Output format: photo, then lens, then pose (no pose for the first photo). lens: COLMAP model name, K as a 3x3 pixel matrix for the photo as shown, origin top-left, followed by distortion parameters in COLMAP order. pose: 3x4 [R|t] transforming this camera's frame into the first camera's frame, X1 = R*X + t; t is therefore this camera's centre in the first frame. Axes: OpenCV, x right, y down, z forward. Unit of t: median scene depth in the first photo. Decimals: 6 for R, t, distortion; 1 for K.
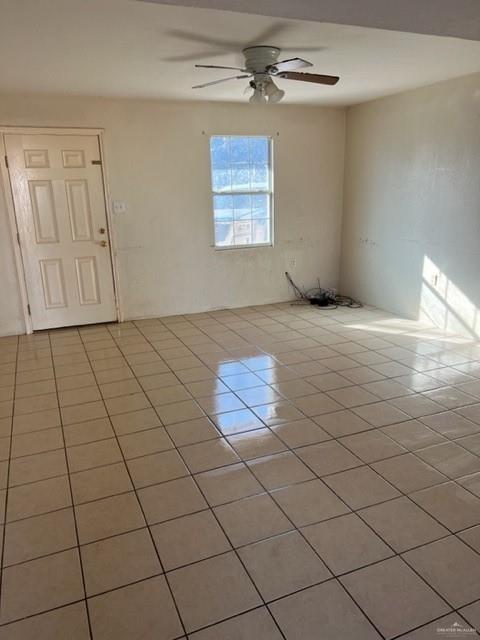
lens RADIAL K [[483.8, 0, 240.0], [0, 483.8, 320.0], [0, 0, 1]] dist [0.064012, -0.001084]
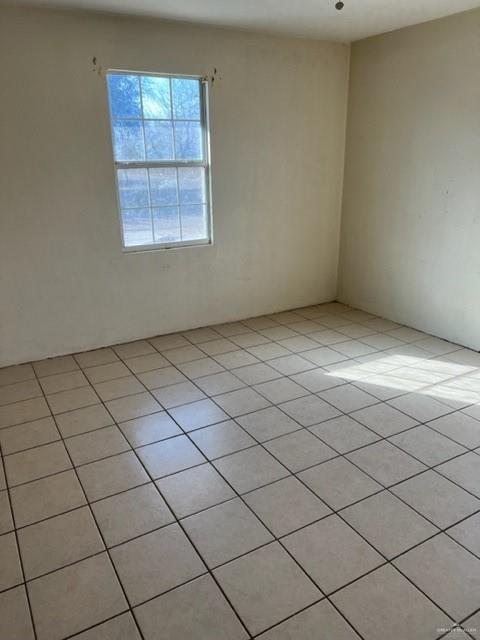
lens RADIAL K [[483.8, 0, 240.0], [0, 483.8, 320.0], [0, 0, 1]] dist [0.064012, -0.001084]
pose [[0.991733, -0.031586, 0.124374, 0.018738], [0.023479, 0.997536, 0.066113, -0.091469], [-0.126155, -0.062646, 0.990030, 0.314710]]
